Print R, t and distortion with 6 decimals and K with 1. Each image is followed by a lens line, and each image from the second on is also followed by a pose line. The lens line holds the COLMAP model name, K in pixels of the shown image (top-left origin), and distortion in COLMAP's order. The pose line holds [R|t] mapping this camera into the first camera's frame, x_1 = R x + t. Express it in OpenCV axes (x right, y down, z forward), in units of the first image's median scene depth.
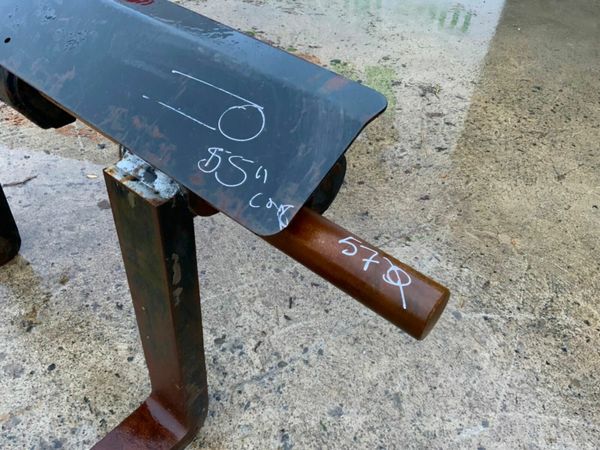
lens RADIAL K [[495.2, 0, 301.5], [0, 495.2, 230.7], [0, 0, 1]] dist [0.055869, -0.097315]
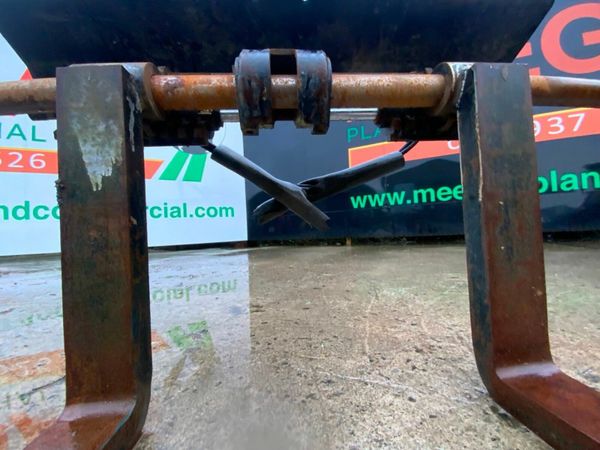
lens RADIAL K [[239.5, 0, 299.7], [0, 239.5, 226.8], [0, 0, 1]] dist [0.023535, -0.020651]
pose [[0.719116, -0.088513, 0.689230, -0.688521], [0.534606, 0.704108, -0.467364, 0.135284], [-0.443924, 0.704555, 0.553655, 0.624911]]
